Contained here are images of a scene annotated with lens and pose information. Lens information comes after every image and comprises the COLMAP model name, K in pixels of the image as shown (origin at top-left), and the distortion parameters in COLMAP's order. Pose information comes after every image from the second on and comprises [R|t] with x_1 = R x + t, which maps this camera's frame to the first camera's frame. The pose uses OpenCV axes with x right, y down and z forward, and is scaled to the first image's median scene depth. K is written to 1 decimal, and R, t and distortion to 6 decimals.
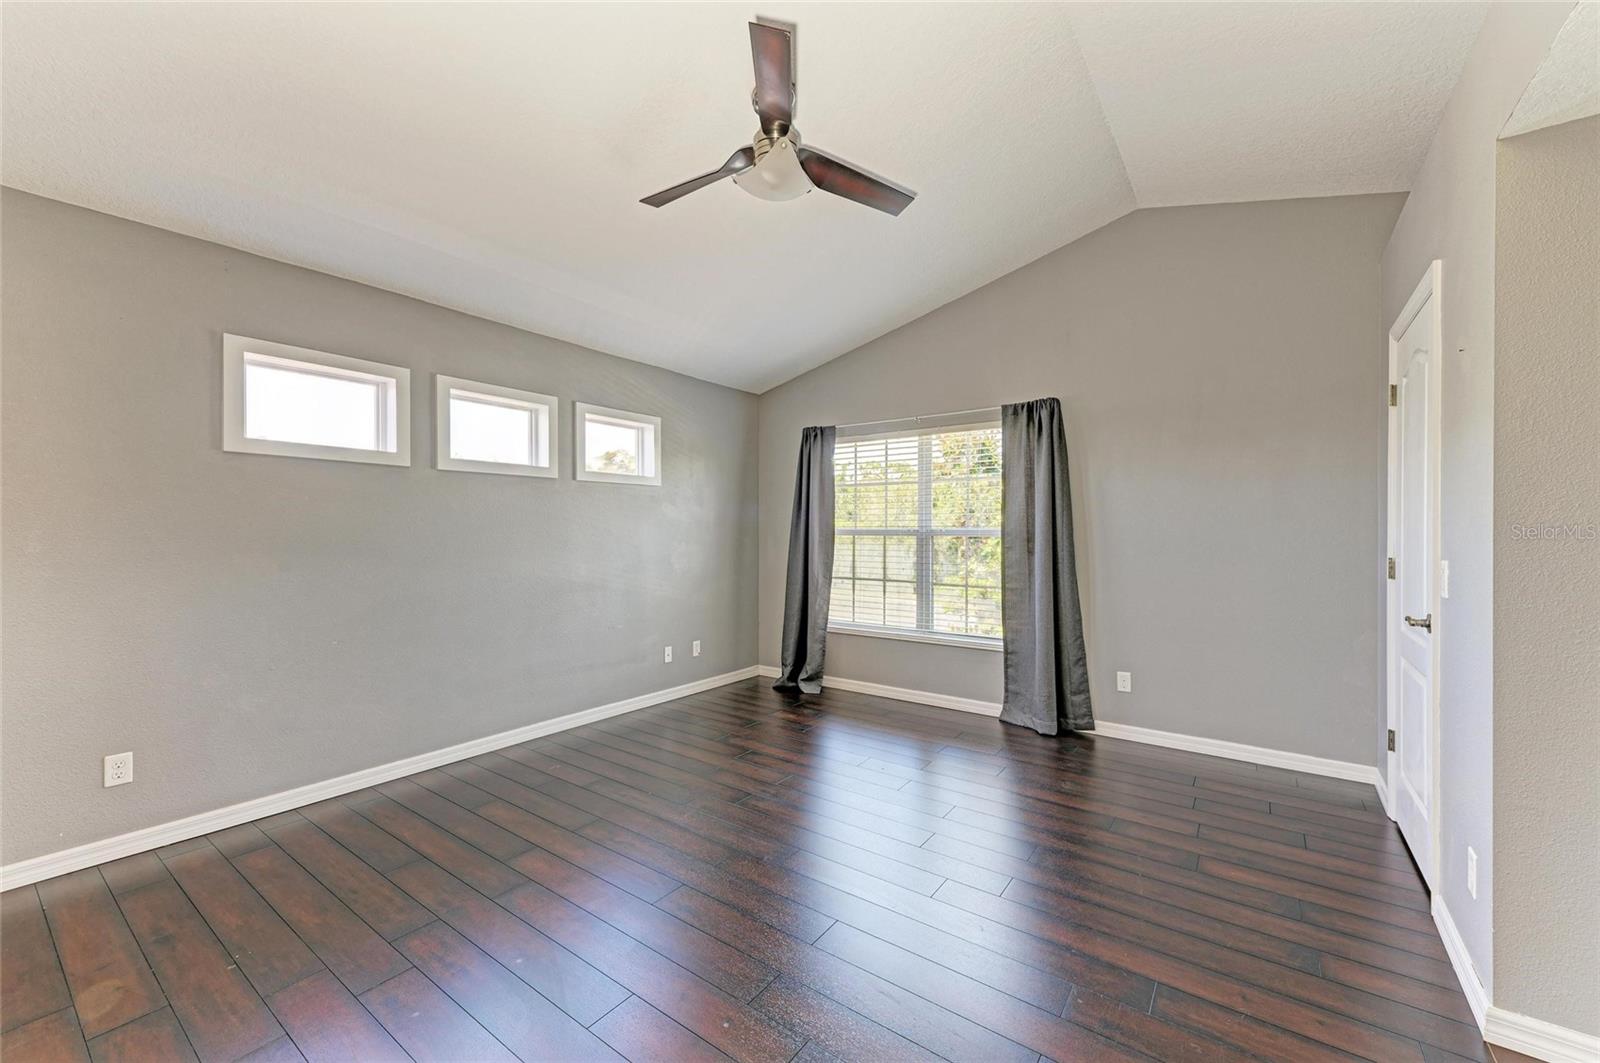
lens RADIAL K [[609.1, 0, 800.0], [0, 609.1, 536.9], [0, 0, 1]] dist [0.009180, -0.003678]
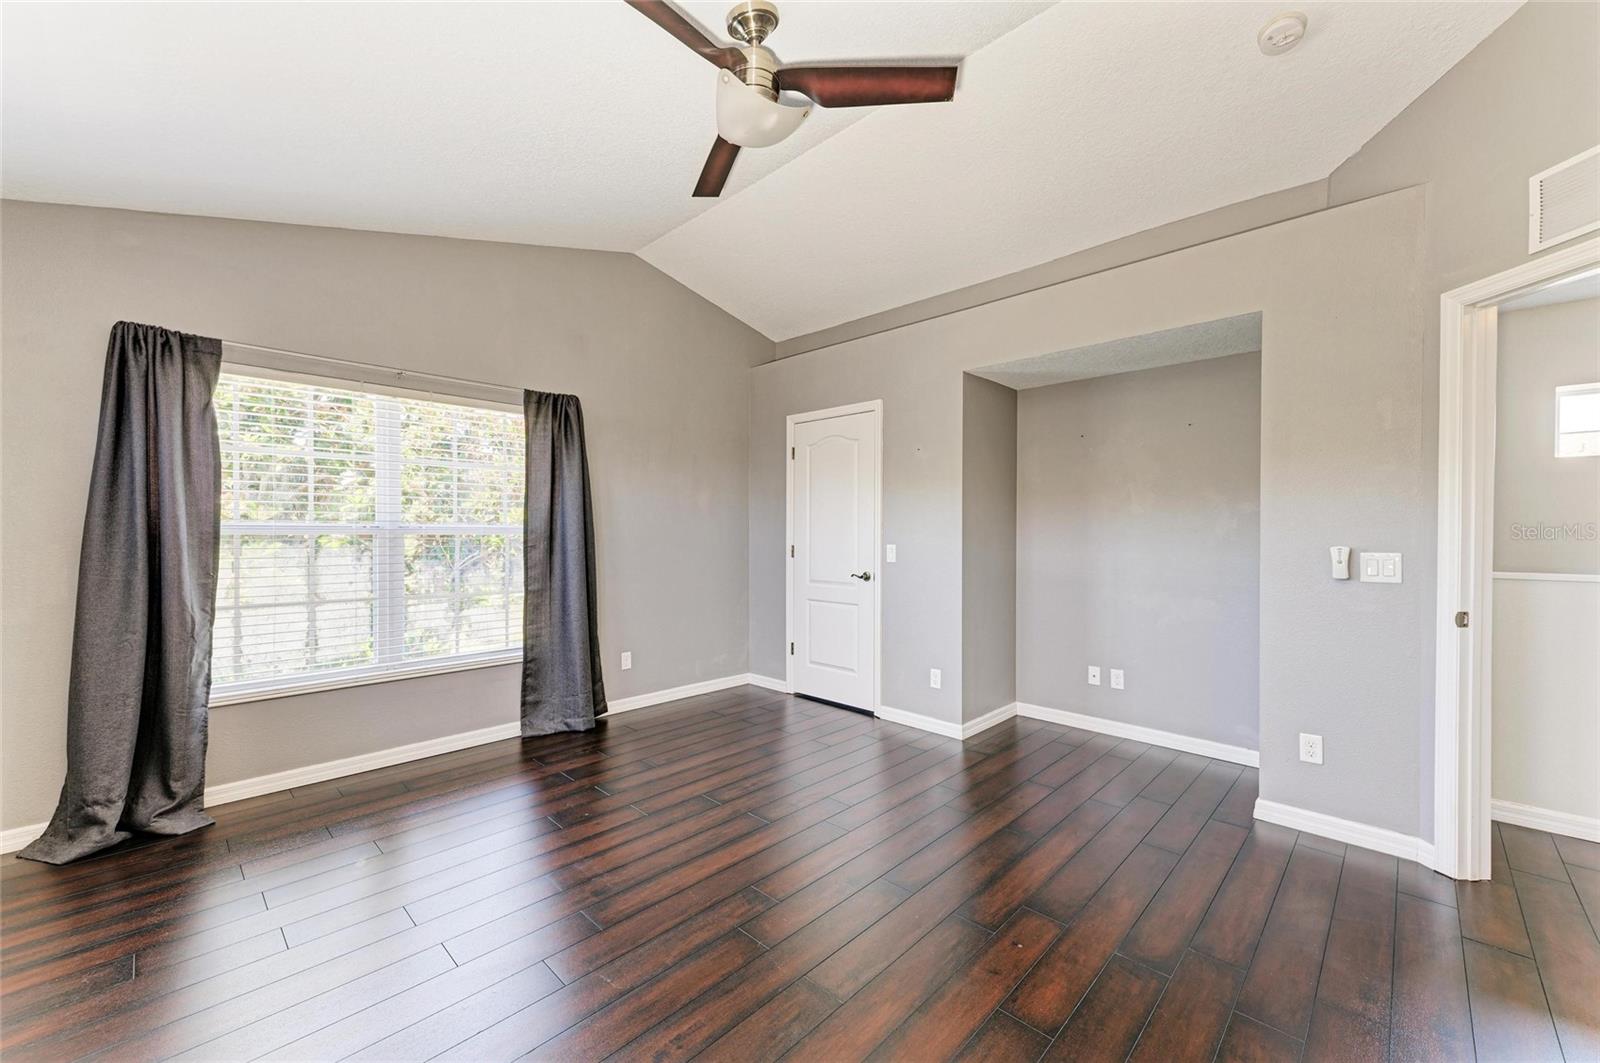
lens RADIAL K [[609.1, 0, 801.7], [0, 609.1, 529.5], [0, 0, 1]] dist [0.009180, -0.003678]
pose [[0.166153, 0.004258, 0.986091, -0.490879], [0.008306, 0.999949, -0.005718, 0.000771], [-0.986065, 0.009140, 0.166109, 0.439671]]
